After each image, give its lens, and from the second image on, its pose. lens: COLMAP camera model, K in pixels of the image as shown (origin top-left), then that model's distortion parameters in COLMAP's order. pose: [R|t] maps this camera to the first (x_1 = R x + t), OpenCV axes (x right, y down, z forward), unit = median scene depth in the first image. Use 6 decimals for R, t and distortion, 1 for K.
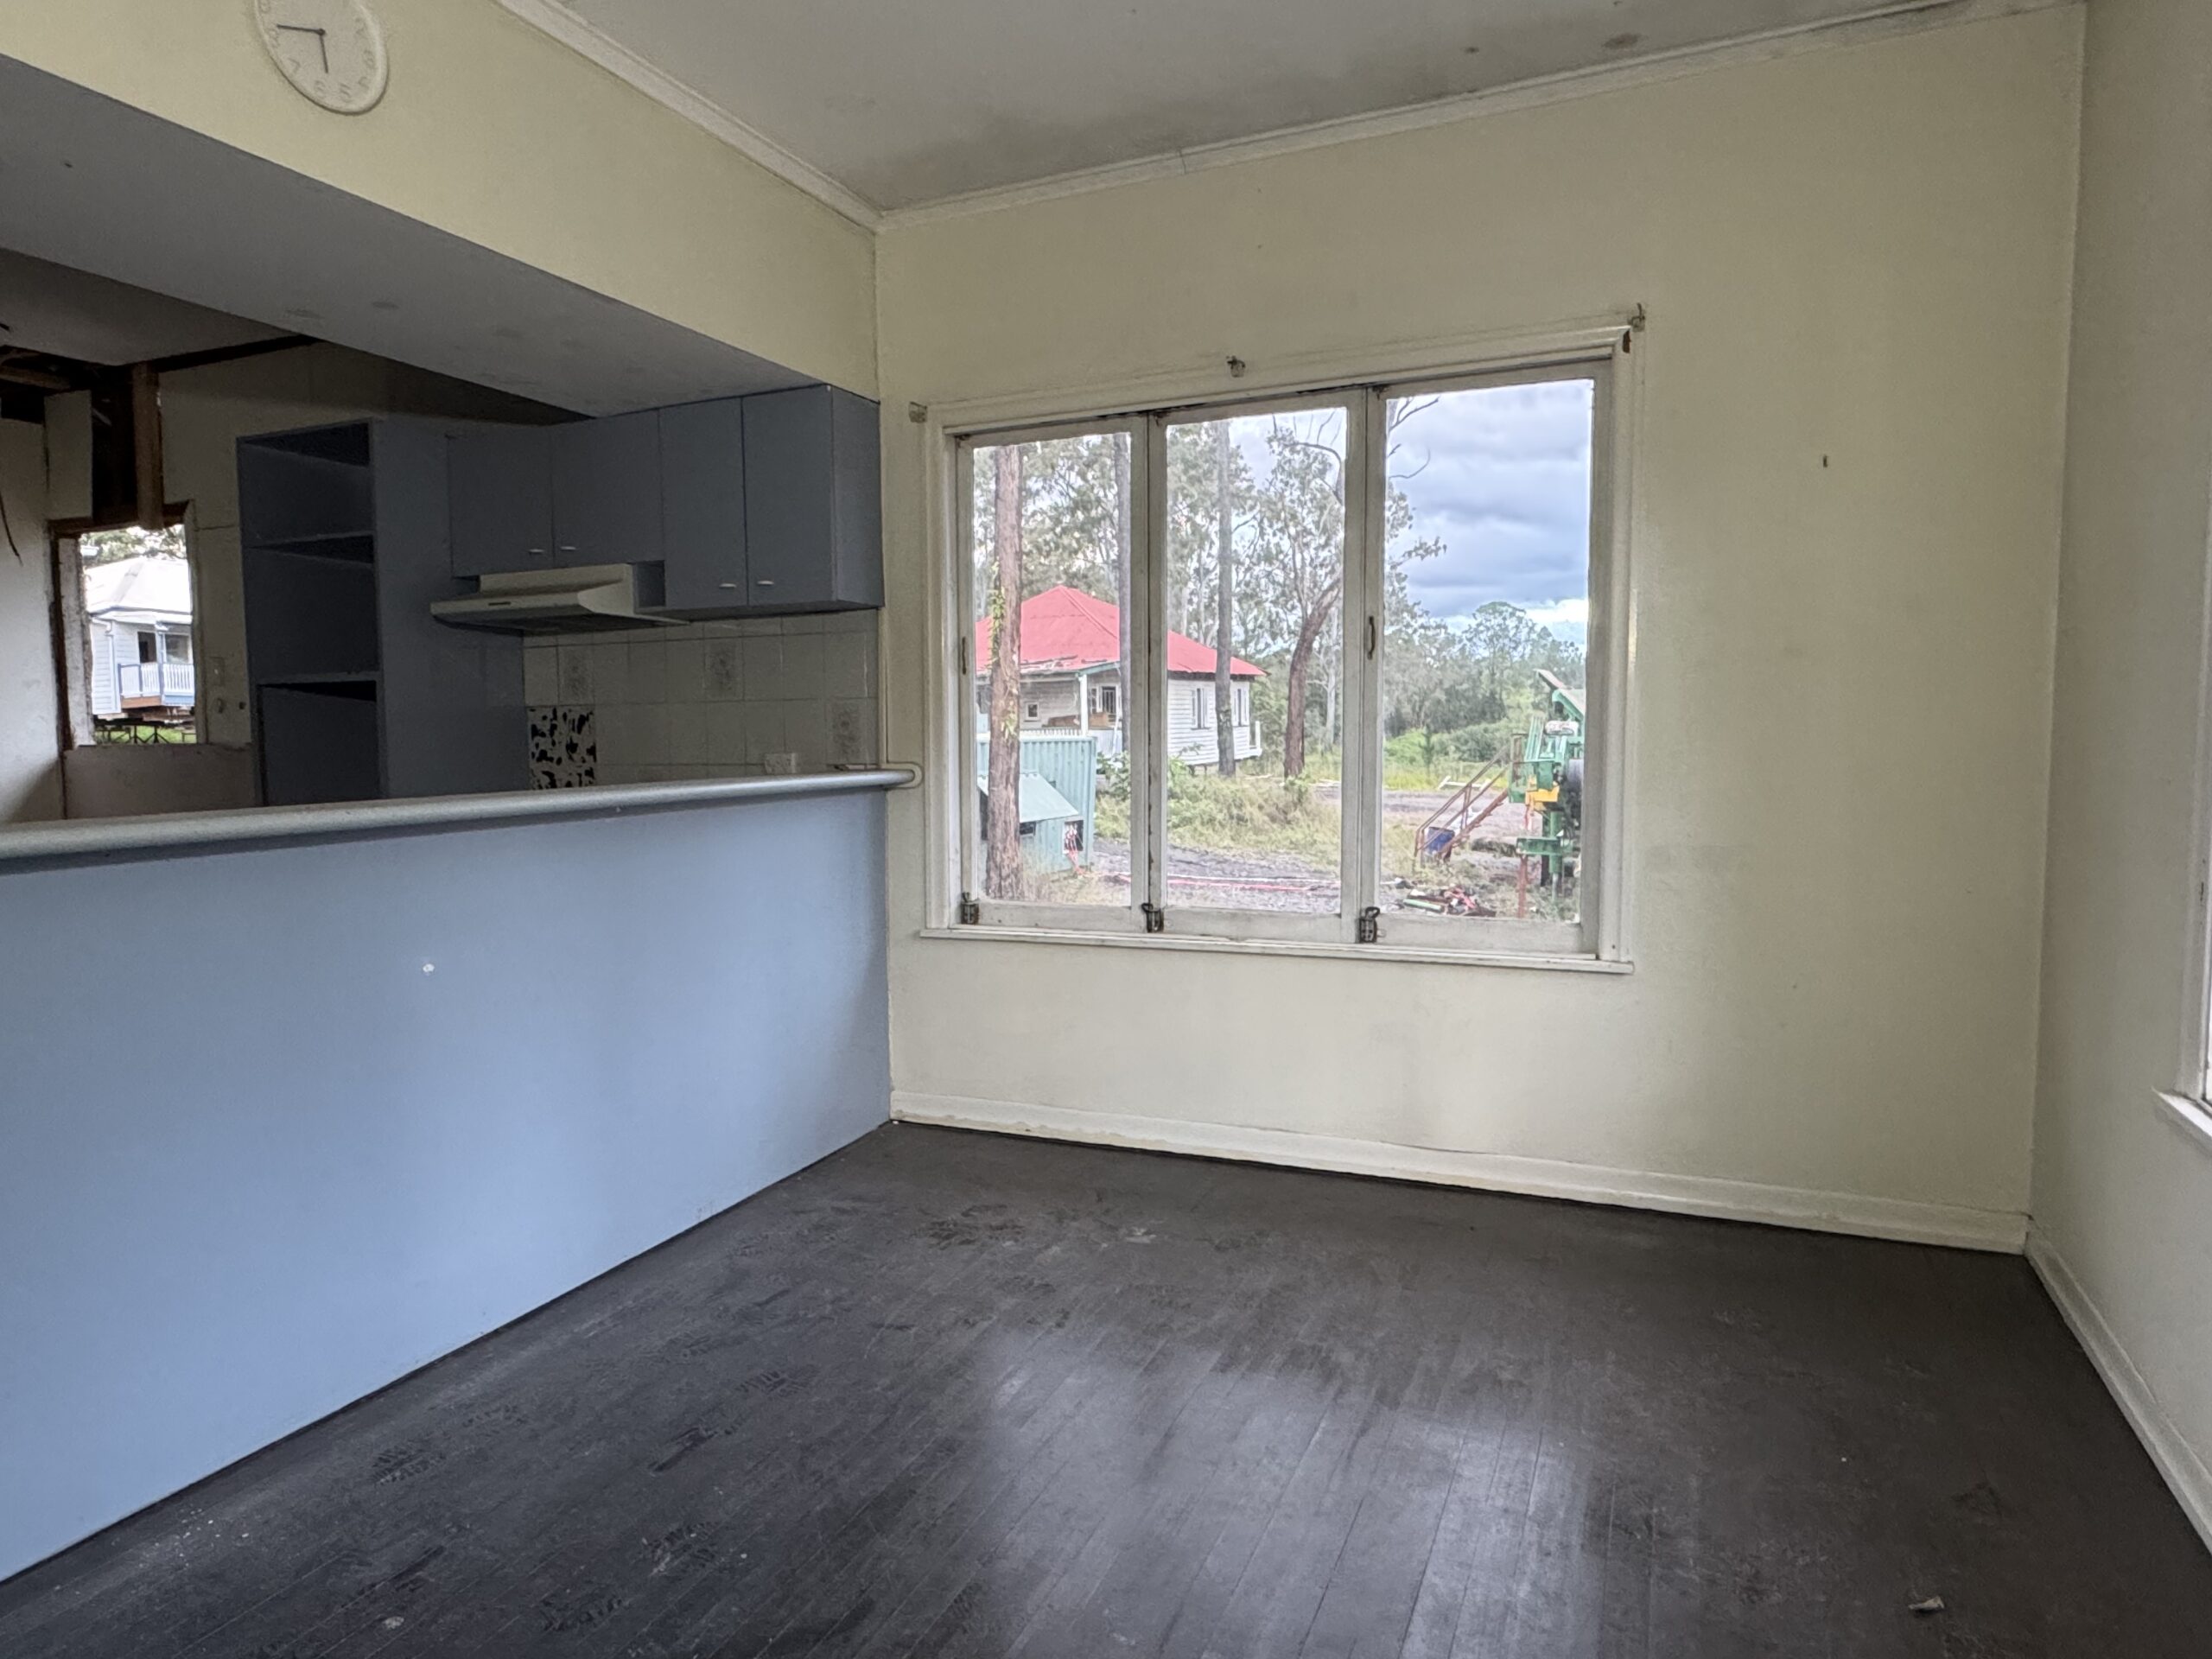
lens RADIAL K [[1351.0, 0, 1065.2], [0, 1351.0, 827.7], [0, 0, 1]] dist [-0.002907, -0.000740]
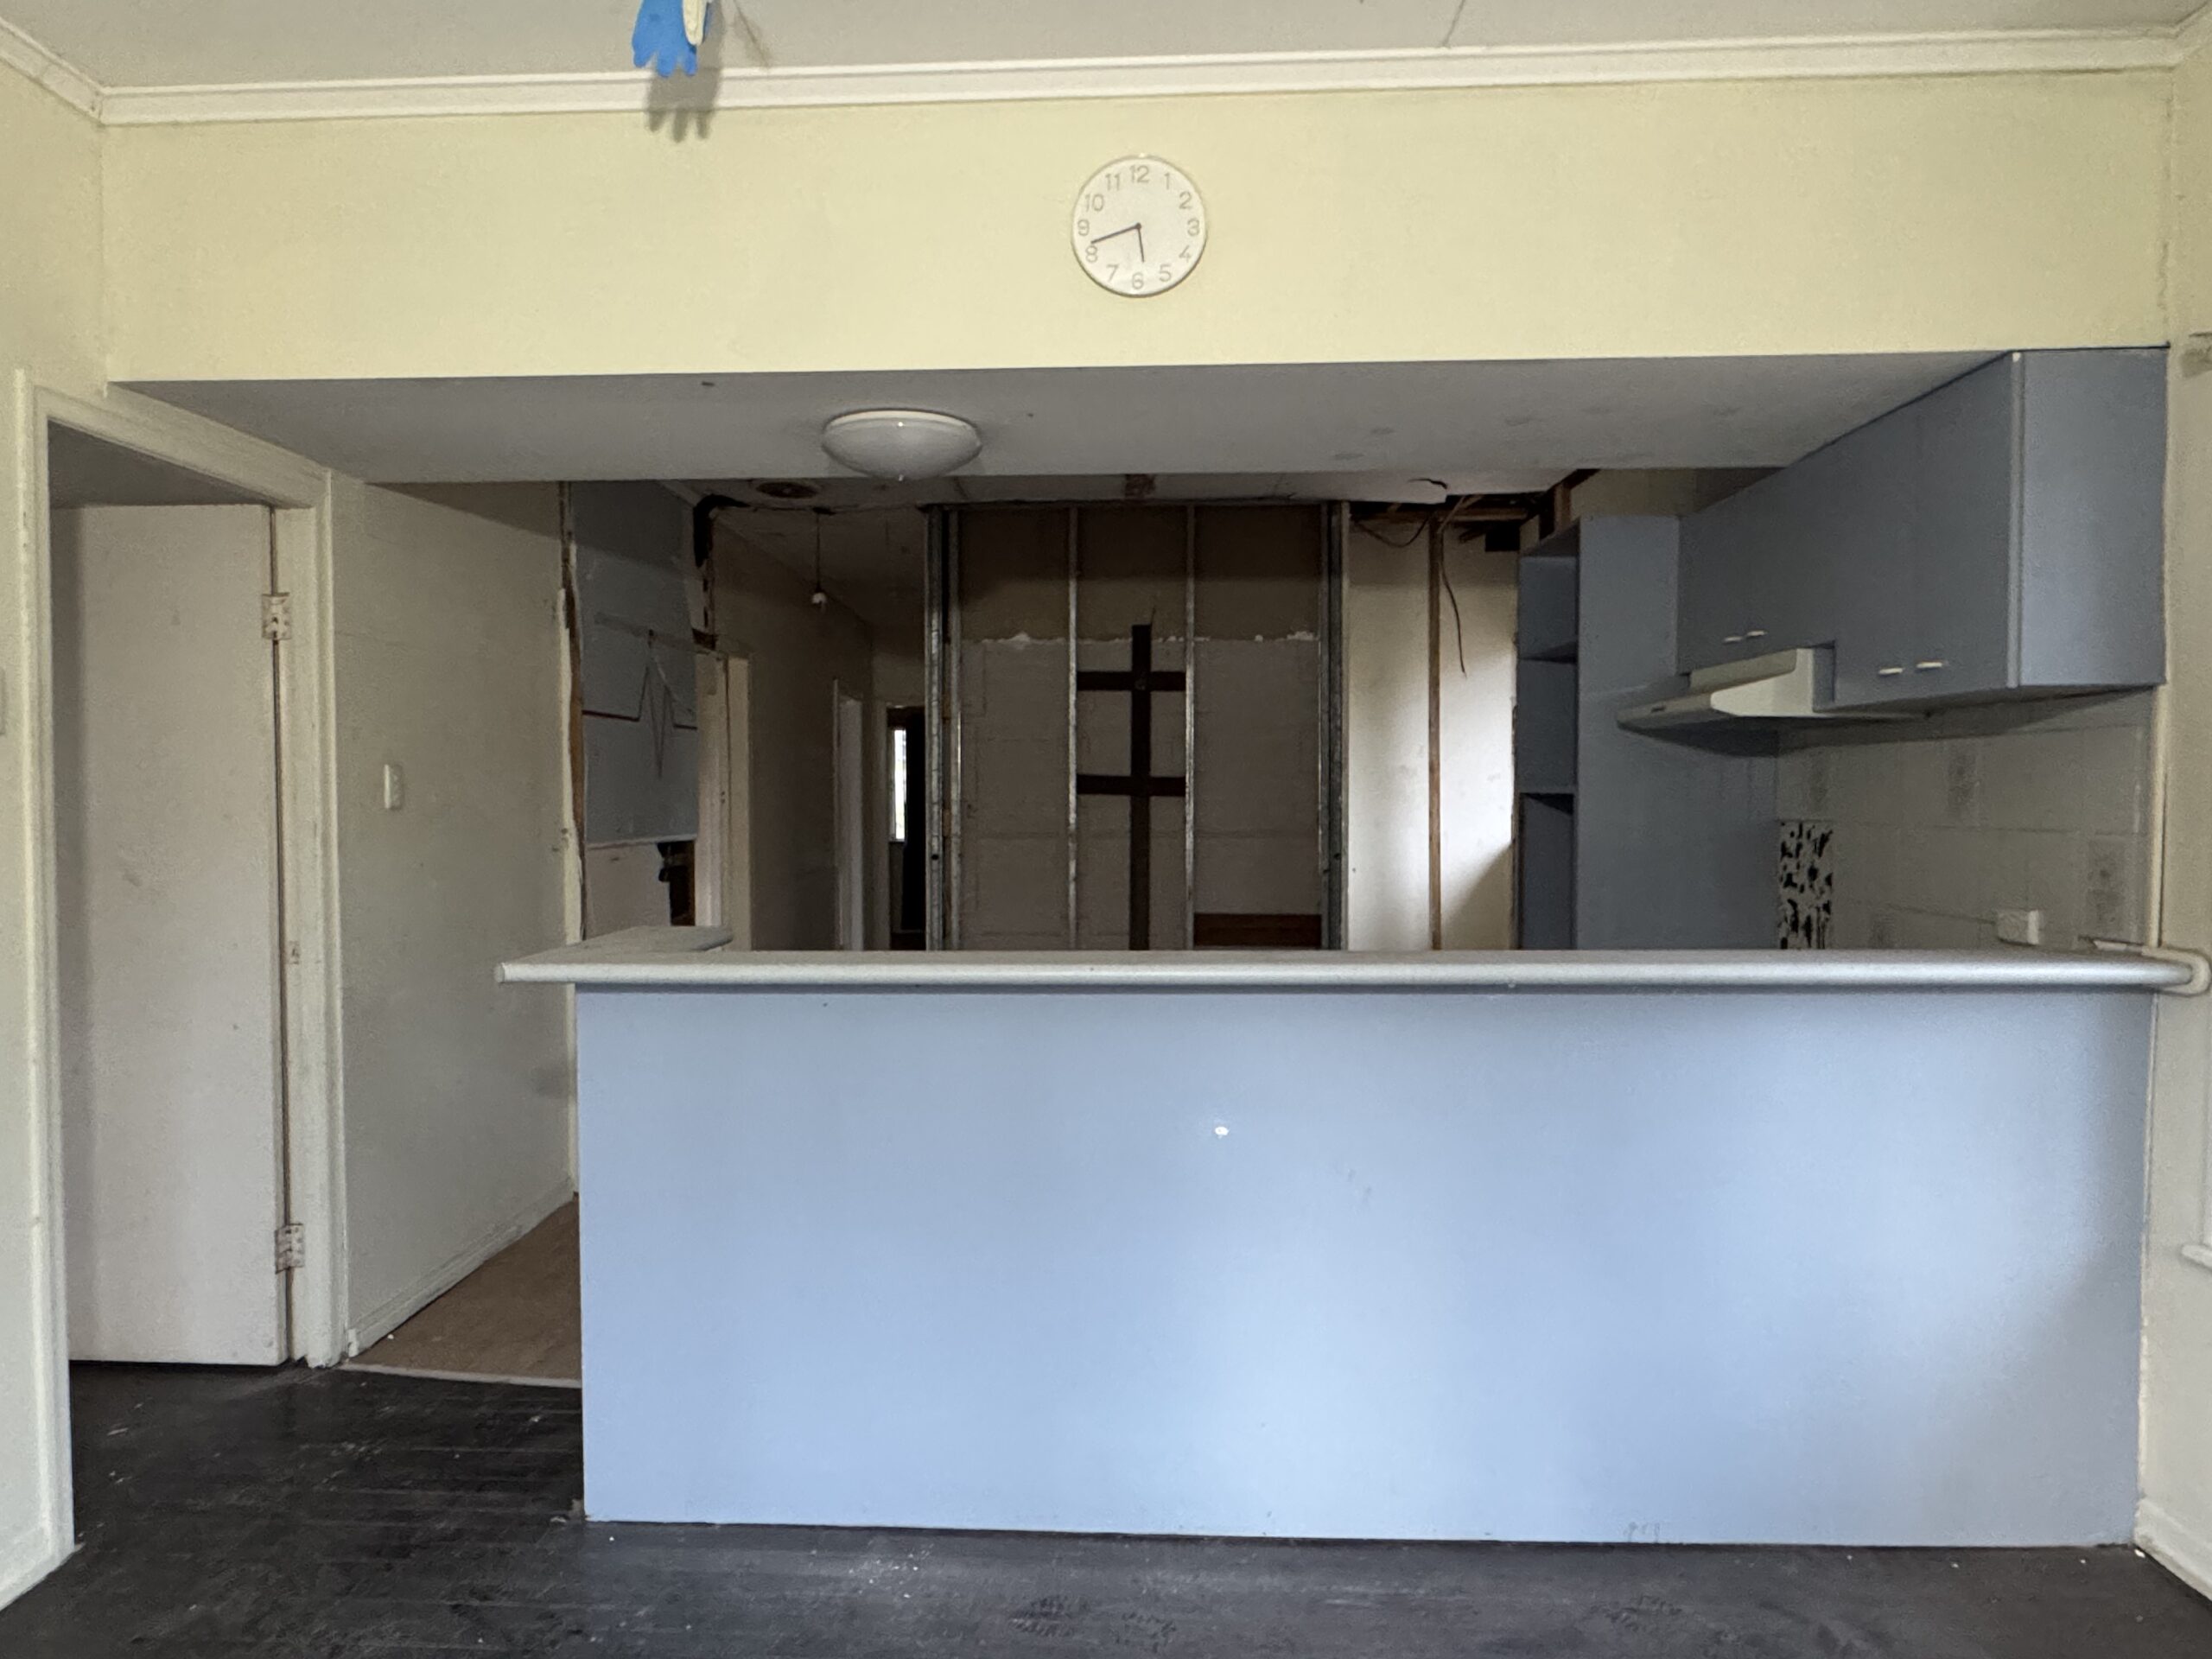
lens RADIAL K [[1351.0, 0, 1065.2], [0, 1351.0, 827.7], [0, 0, 1]] dist [-0.002907, -0.000740]
pose [[0.367635, 0.036536, -0.929252, 0.268062], [-0.068946, 0.997549, 0.011944, -0.082543], [0.927411, 0.059677, 0.369253, 0.370647]]
